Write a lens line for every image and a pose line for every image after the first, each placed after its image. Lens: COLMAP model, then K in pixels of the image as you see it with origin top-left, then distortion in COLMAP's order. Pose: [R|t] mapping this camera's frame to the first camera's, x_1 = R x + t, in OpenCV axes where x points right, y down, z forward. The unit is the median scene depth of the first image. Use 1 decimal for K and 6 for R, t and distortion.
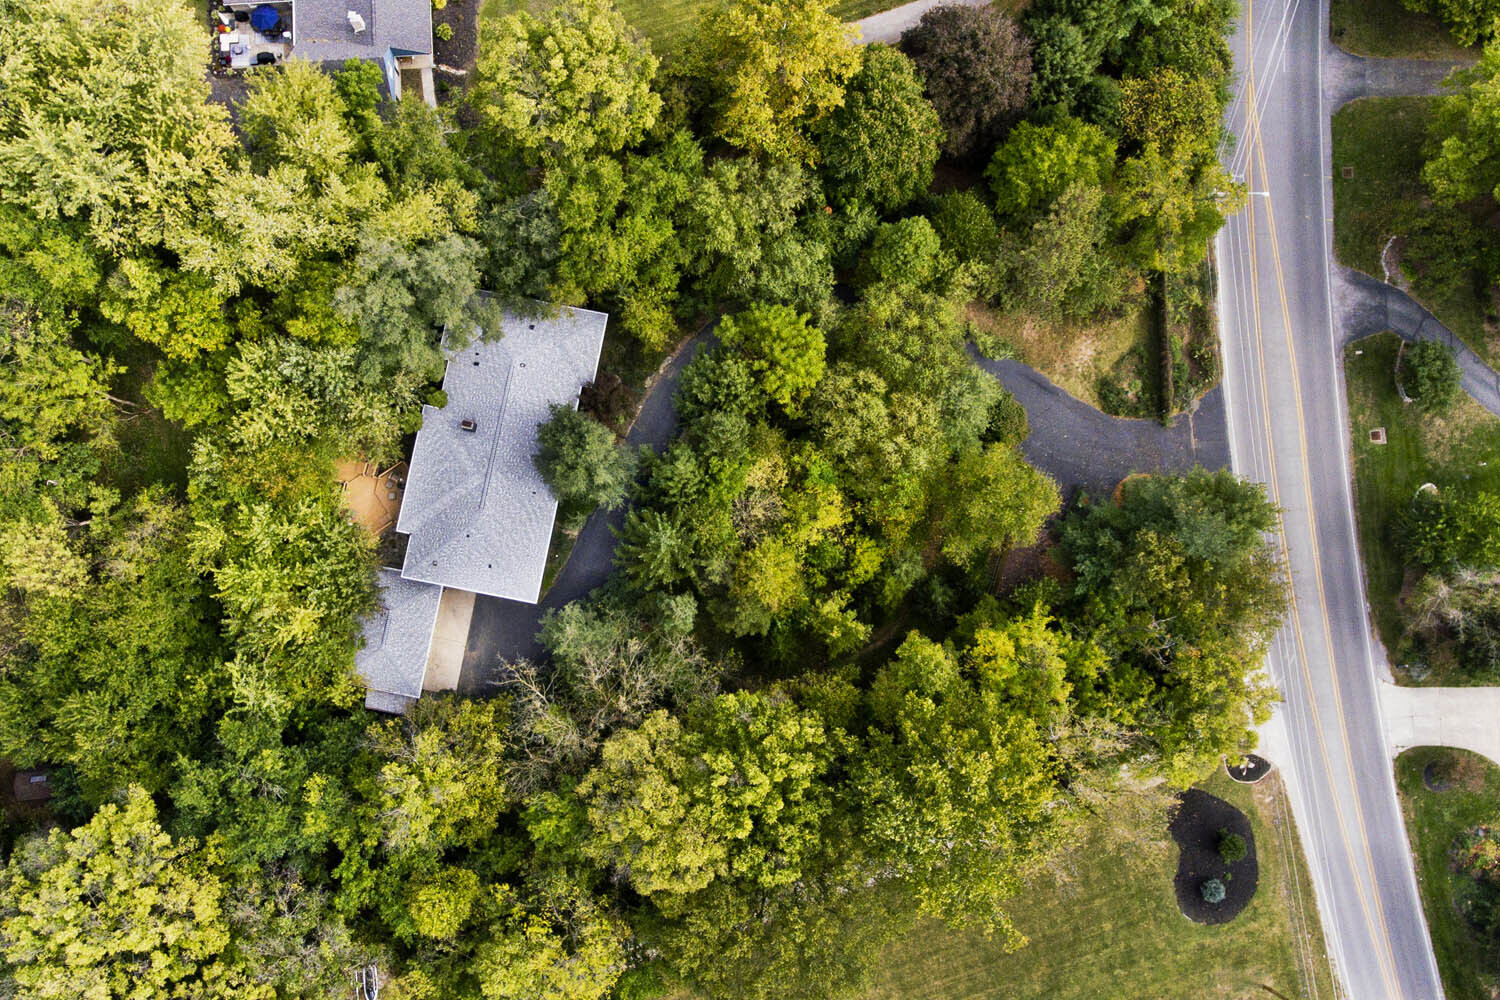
lens RADIAL K [[825.1, 0, 750.0], [0, 825.1, 500.0], [0, 0, 1]] dist [0.001122, 0.000109]
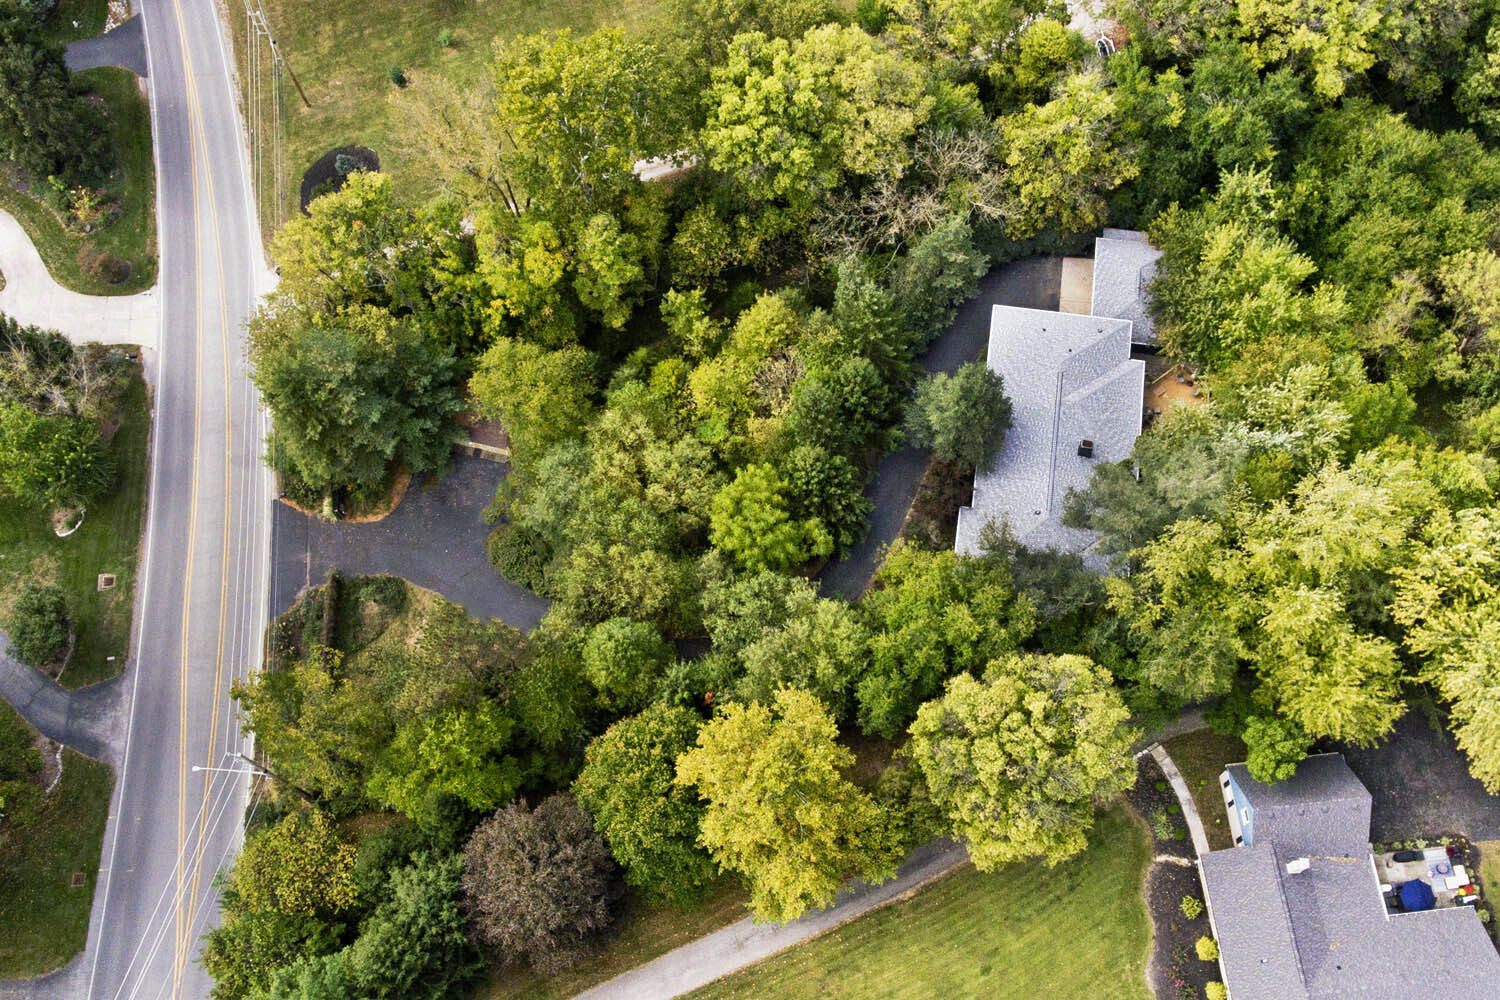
lens RADIAL K [[910.6, 0, 762.7], [0, 910.6, 499.8], [0, 0, 1]] dist [0.000460, -0.001168]
pose [[-0.999363, 0.035482, 0.003911, 0.021246], [-0.032100, -0.941179, 0.336381, -0.370500], [0.015617, 0.336041, 0.941718, 0.023424]]
